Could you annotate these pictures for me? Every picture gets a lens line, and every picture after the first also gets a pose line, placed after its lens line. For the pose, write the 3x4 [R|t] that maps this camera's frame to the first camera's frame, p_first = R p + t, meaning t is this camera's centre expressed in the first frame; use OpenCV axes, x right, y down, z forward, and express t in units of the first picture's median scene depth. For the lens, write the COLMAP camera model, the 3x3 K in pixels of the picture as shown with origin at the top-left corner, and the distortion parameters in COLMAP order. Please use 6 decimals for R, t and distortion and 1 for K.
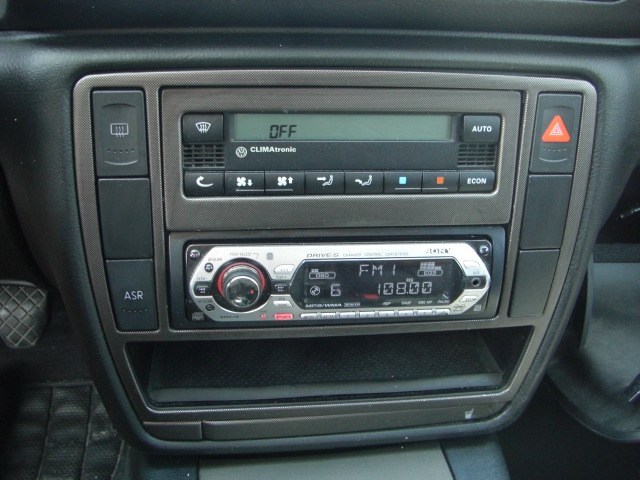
lens RADIAL K [[728.4, 0, 320.0], [0, 728.4, 240.0], [0, 0, 1]] dist [-0.171669, 0.033402]
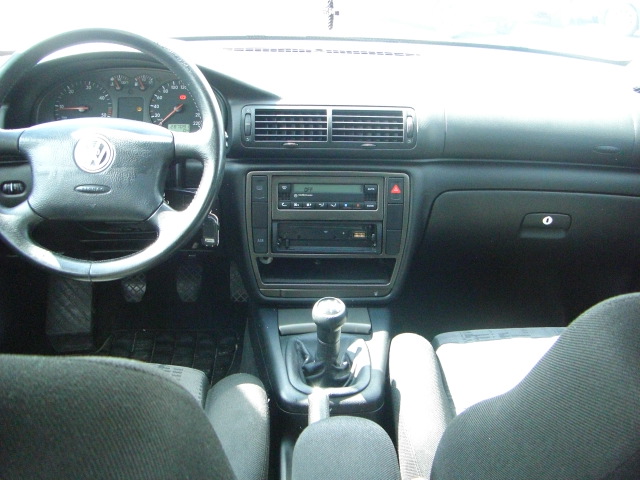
lens RADIAL K [[719.2, 0, 318.7], [0, 719.2, 255.1], [0, 0, 1]] dist [-0.135898, 0.004280]
pose [[0.995992, 0.010755, -0.088789, 0.269570], [-0.021069, 0.993019, -0.116054, 0.490076], [0.086921, 0.117459, 0.989266, -2.047193]]
